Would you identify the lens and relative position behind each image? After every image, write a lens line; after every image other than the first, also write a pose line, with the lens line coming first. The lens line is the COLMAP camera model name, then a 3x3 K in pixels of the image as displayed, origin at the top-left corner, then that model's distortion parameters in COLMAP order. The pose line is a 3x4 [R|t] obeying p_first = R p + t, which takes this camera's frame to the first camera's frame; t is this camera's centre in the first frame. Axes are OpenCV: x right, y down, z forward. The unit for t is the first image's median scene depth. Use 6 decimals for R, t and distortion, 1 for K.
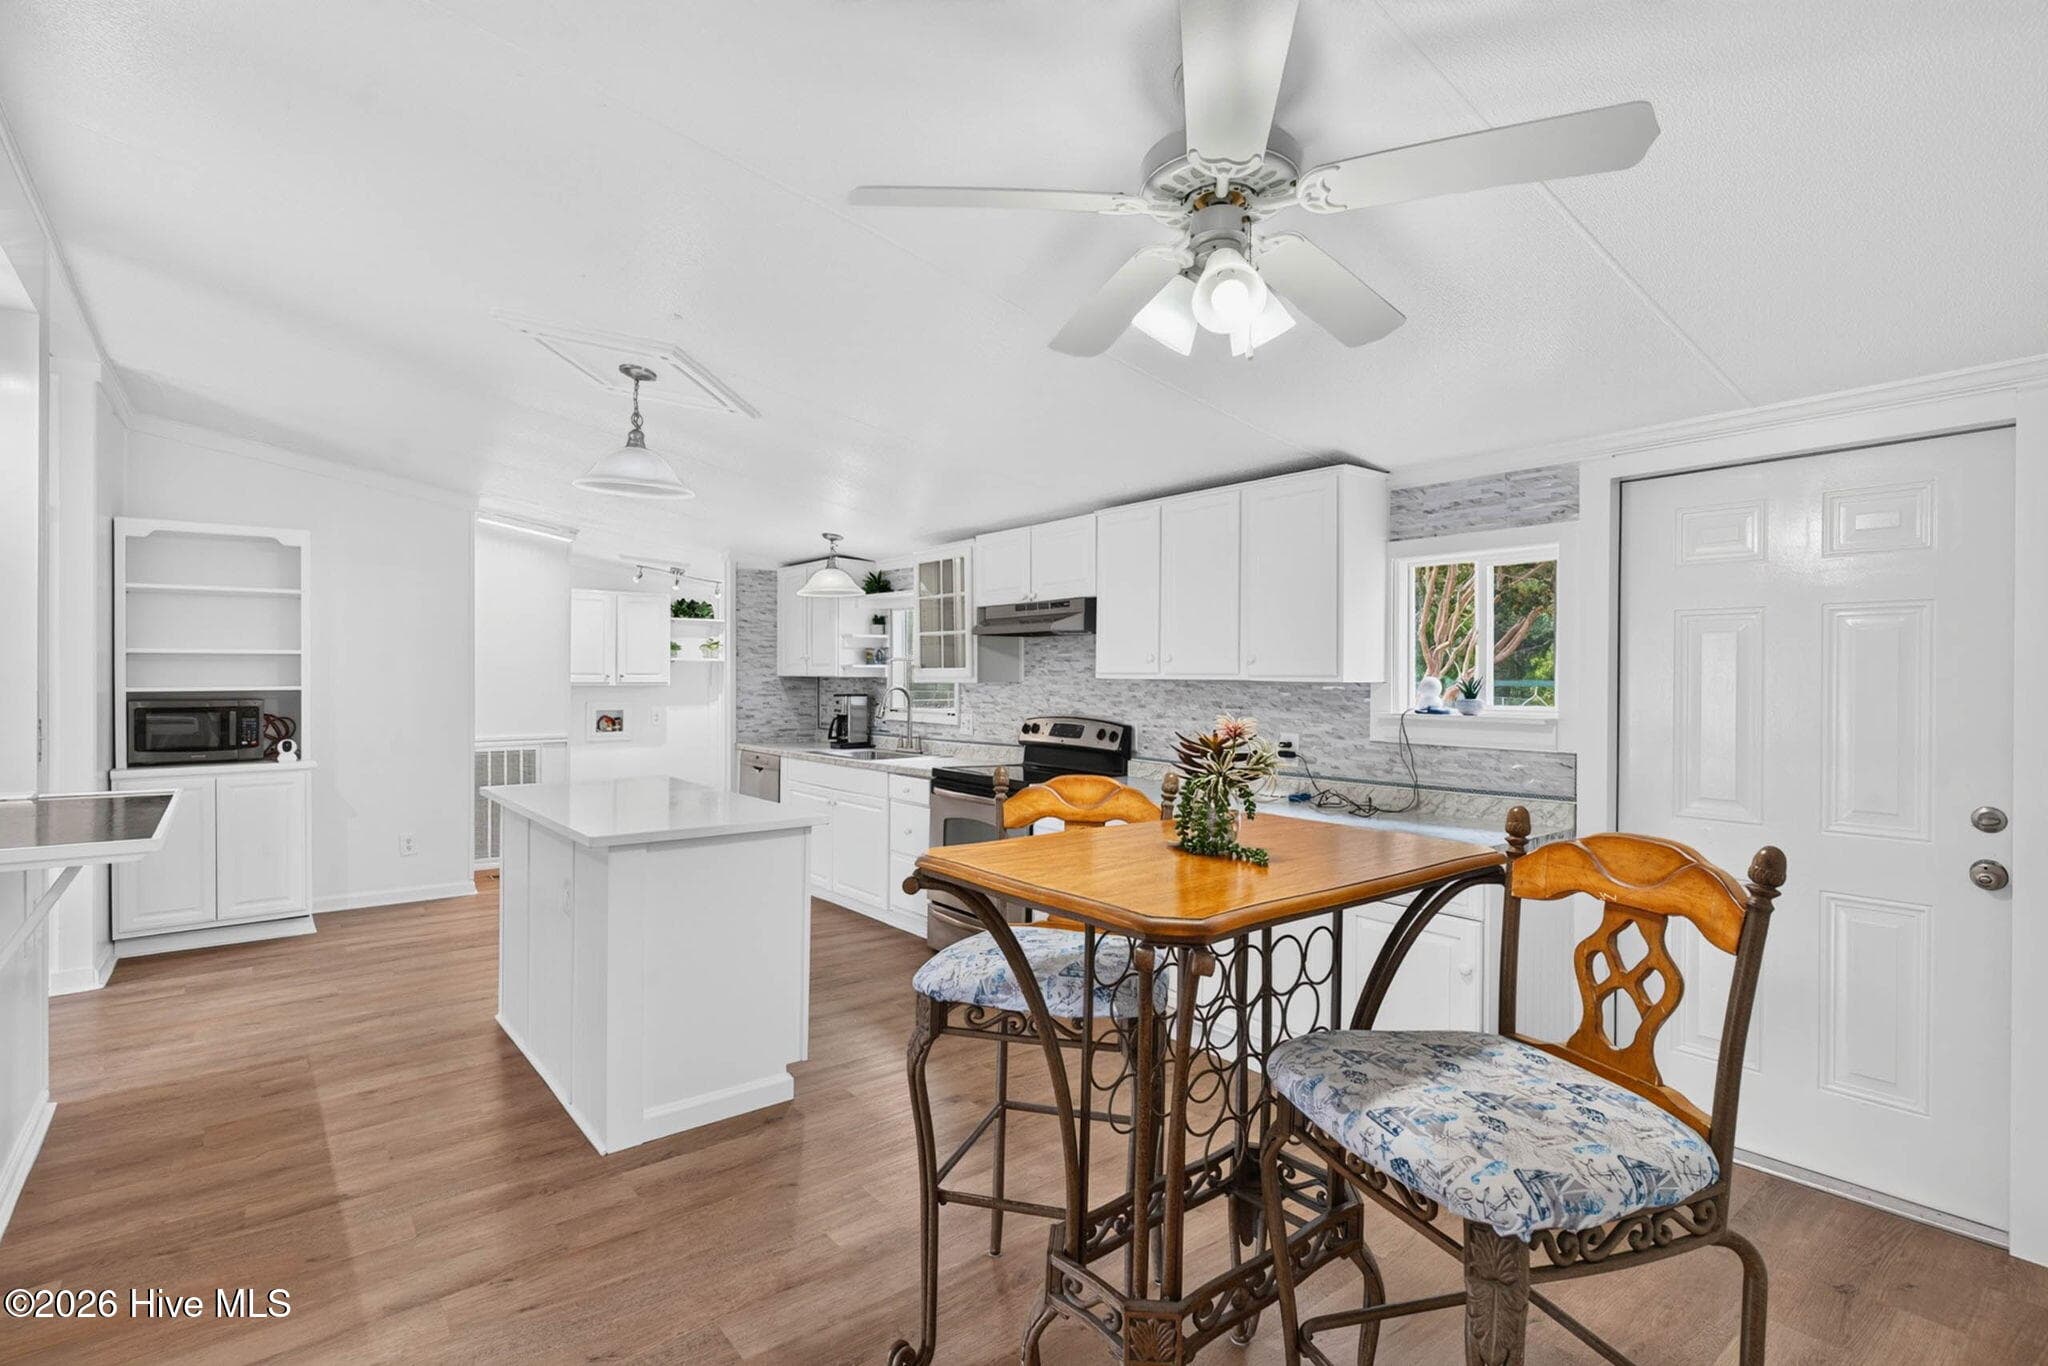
lens RADIAL K [[964.5, 0, 1024.0], [0, 964.5, 683.0], [0, 0, 1]] dist [0.000755, -0.000073]
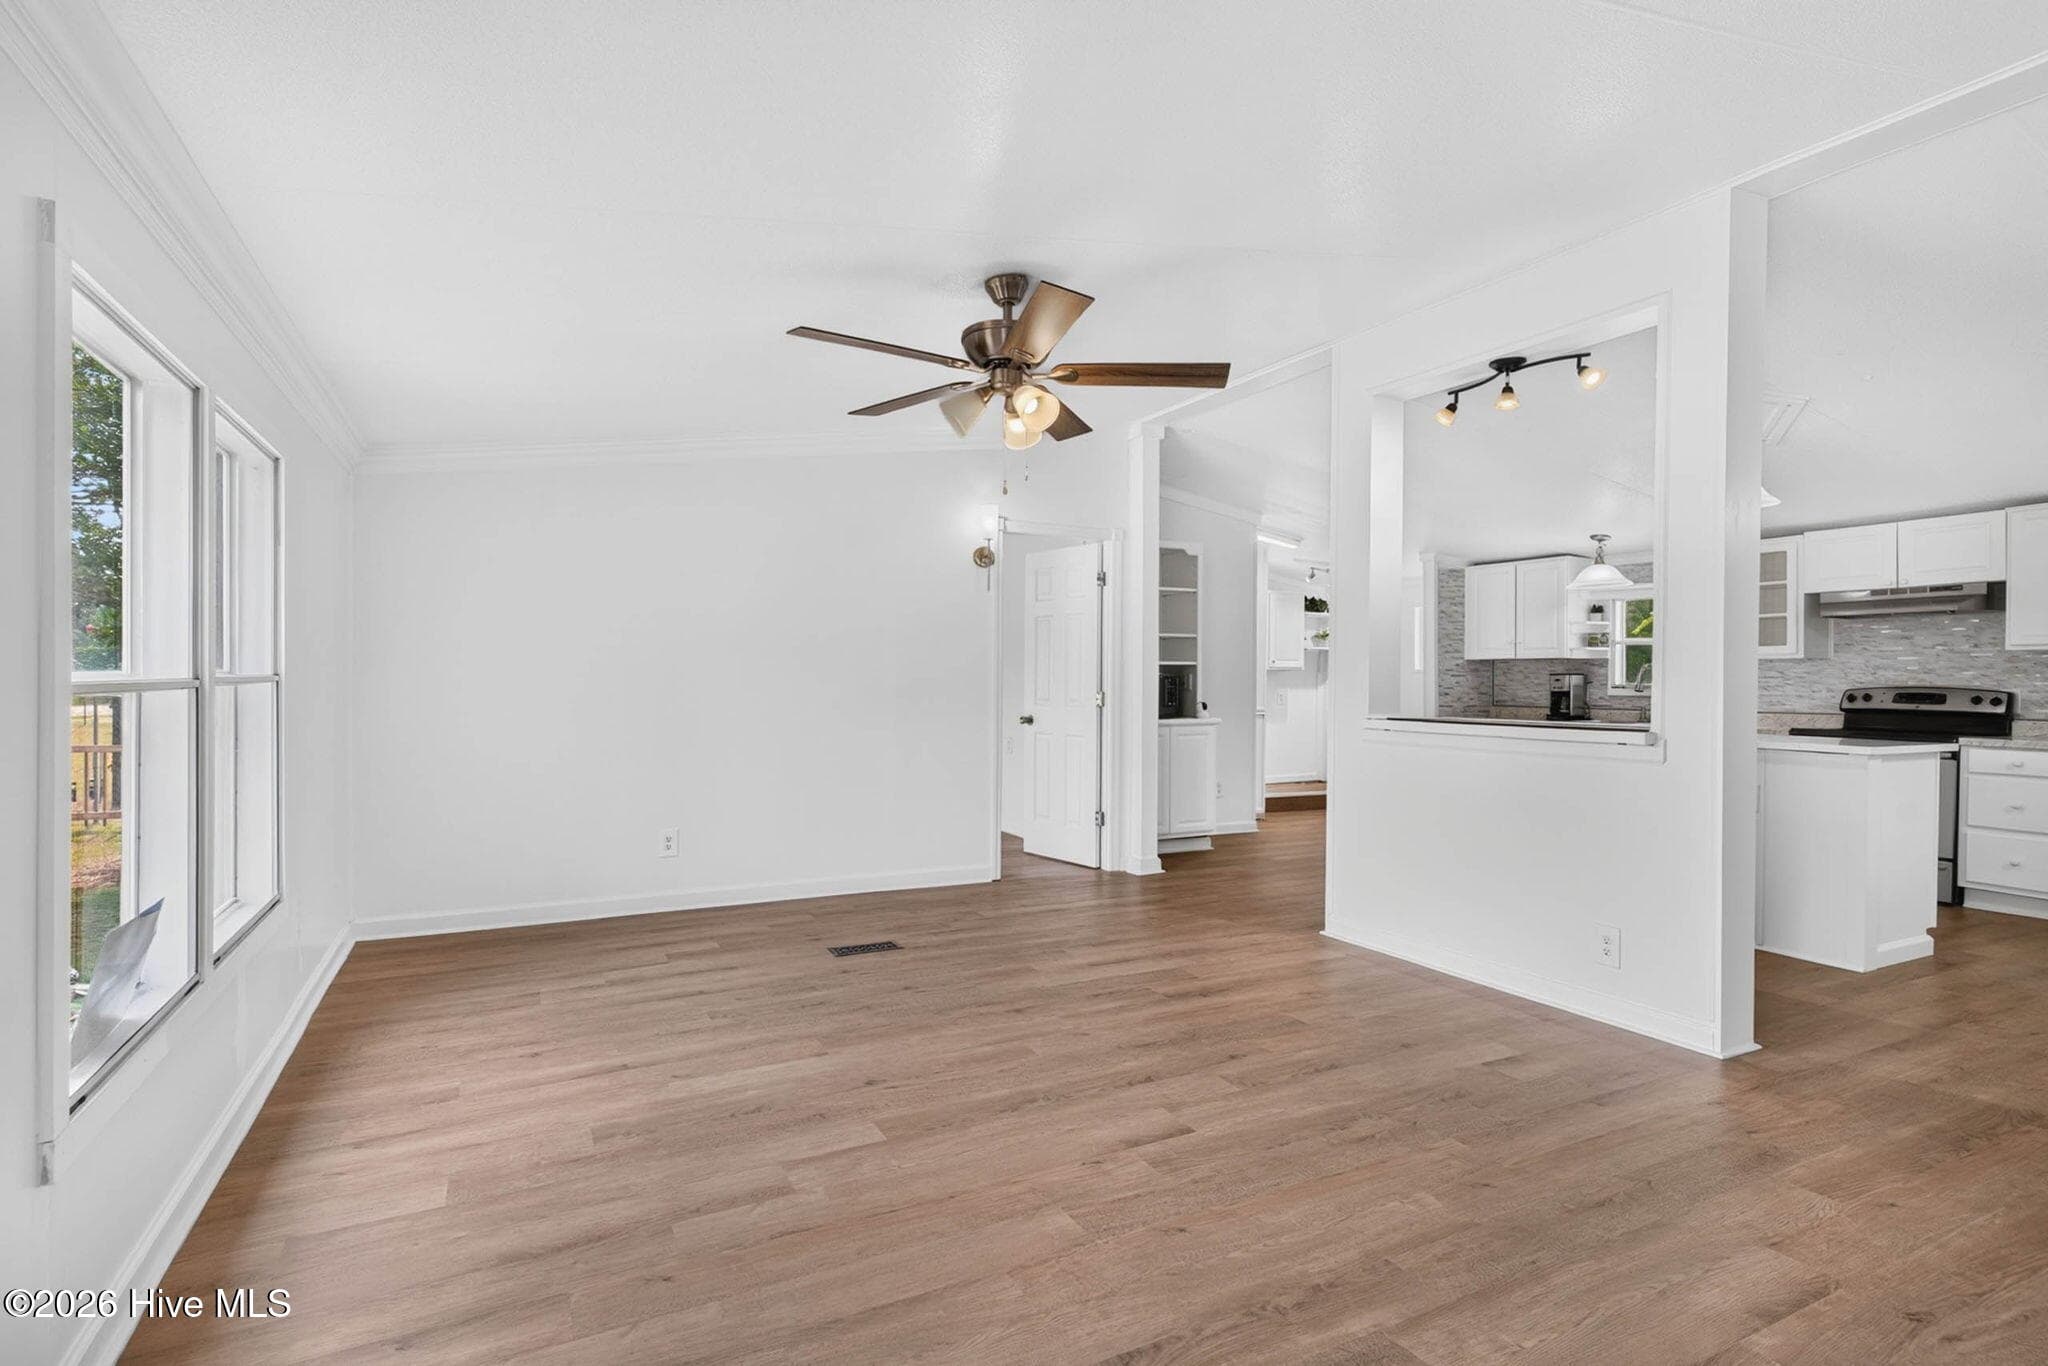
lens RADIAL K [[982.0, 0, 1024.0], [0, 982.0, 683.0], [0, 0, 1]] dist [0.012708, 0.000019]
pose [[0.975896, 0.003858, -0.218202, -0.709549], [-0.005184, 0.999971, -0.005507, 0.041649], [0.218175, 0.006505, 0.975888, -0.375786]]
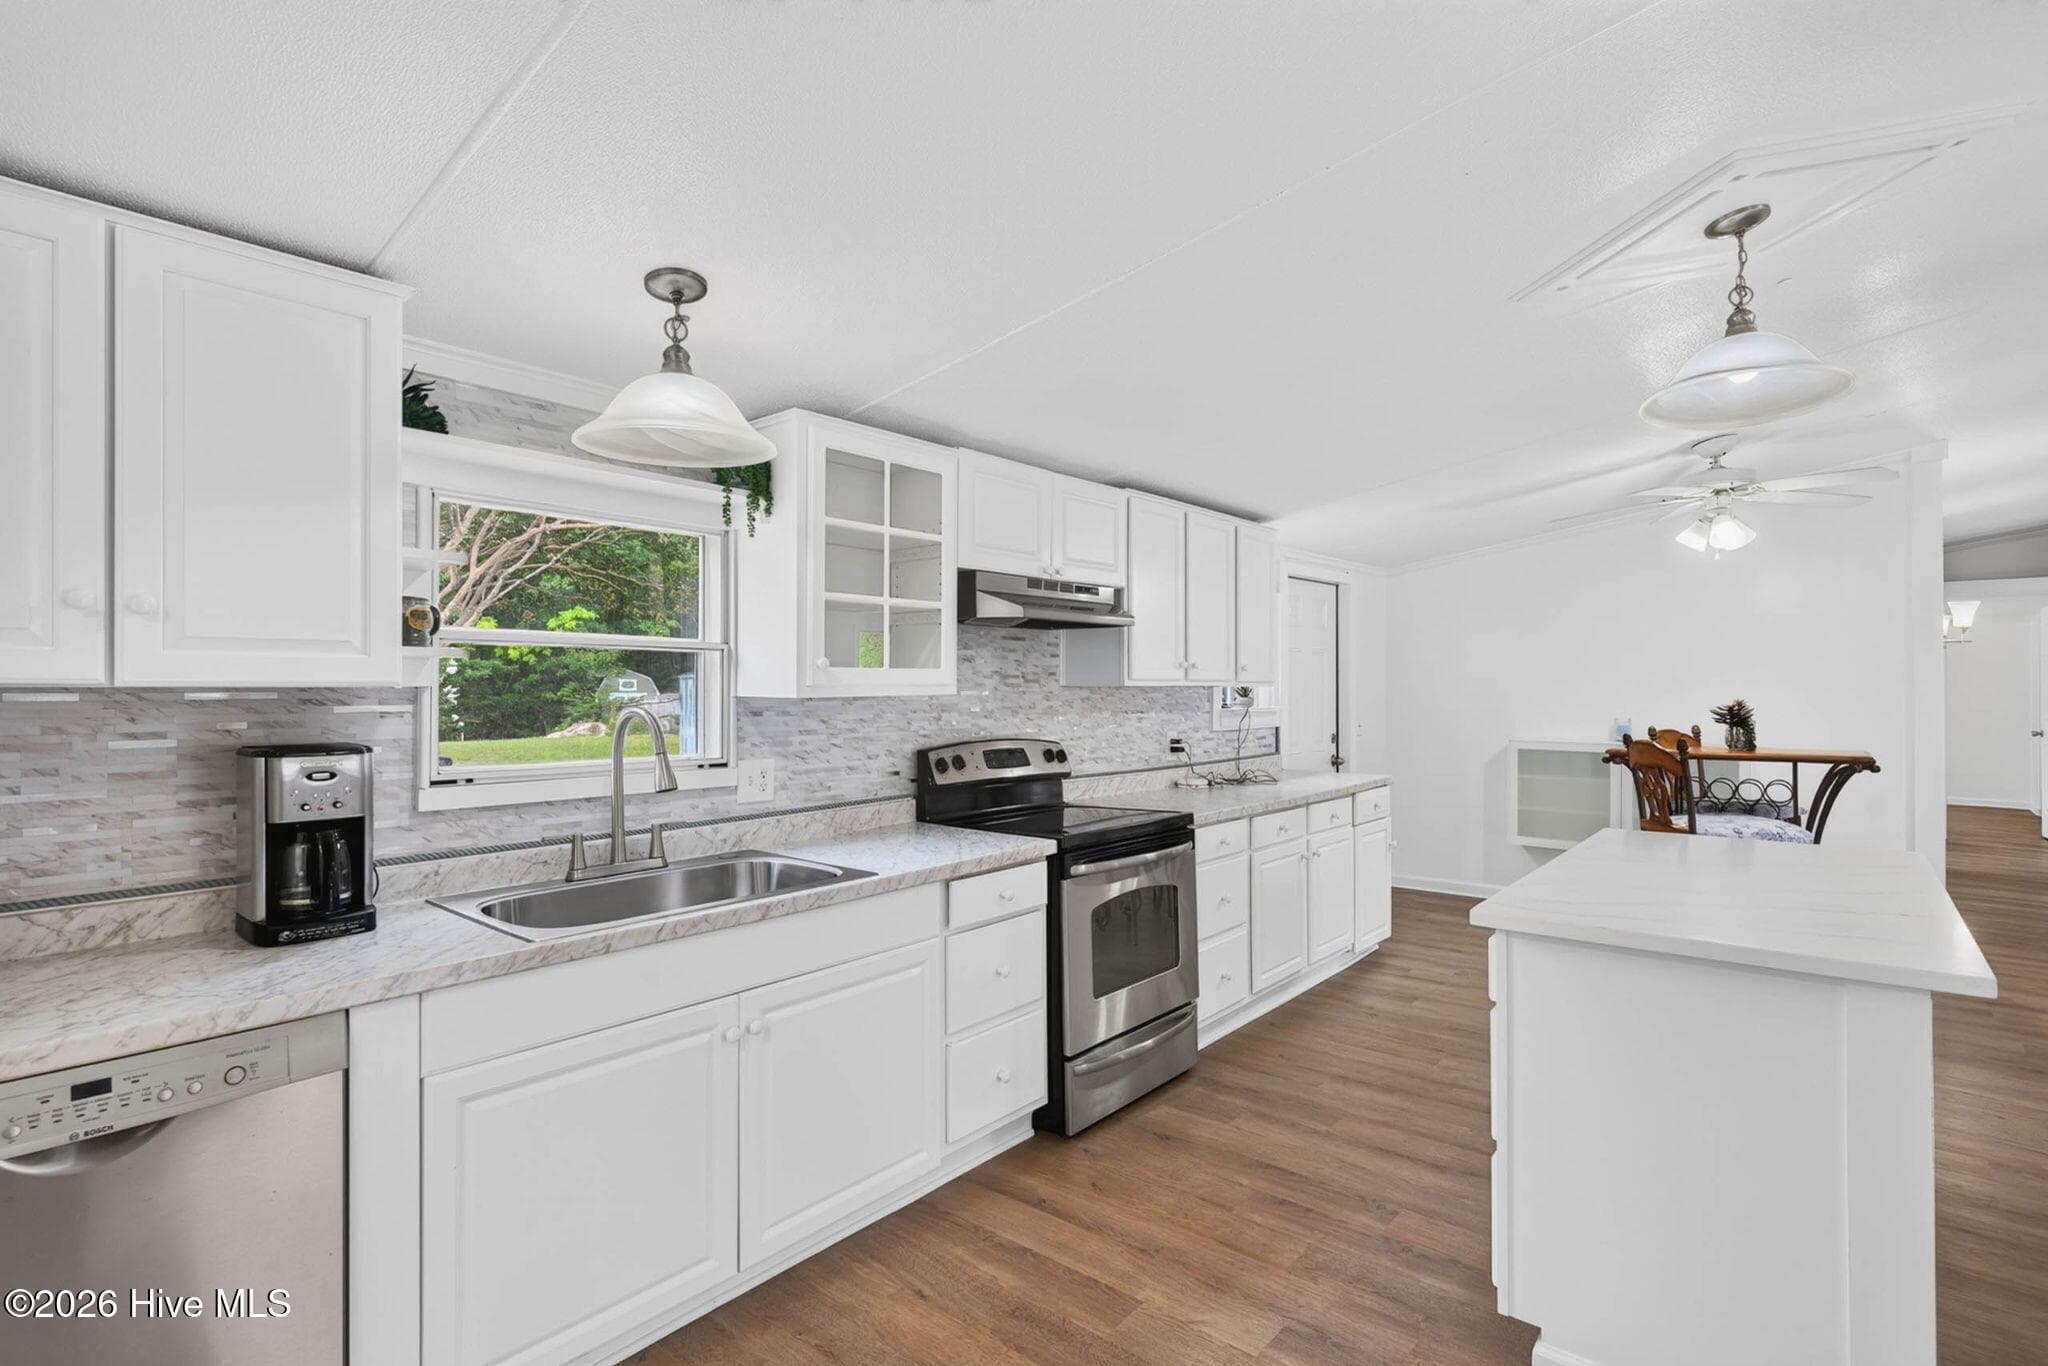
lens RADIAL K [[982.0, 0, 1024.0], [0, 982.0, 683.0], [0, 0, 1]] dist [0.012708, 0.000019]
pose [[-0.181465, 0.002335, 0.983395, -0.654260], [0.011348, 0.999936, -0.000280, -0.005985], [-0.983332, 0.011109, -0.181480, 1.069746]]
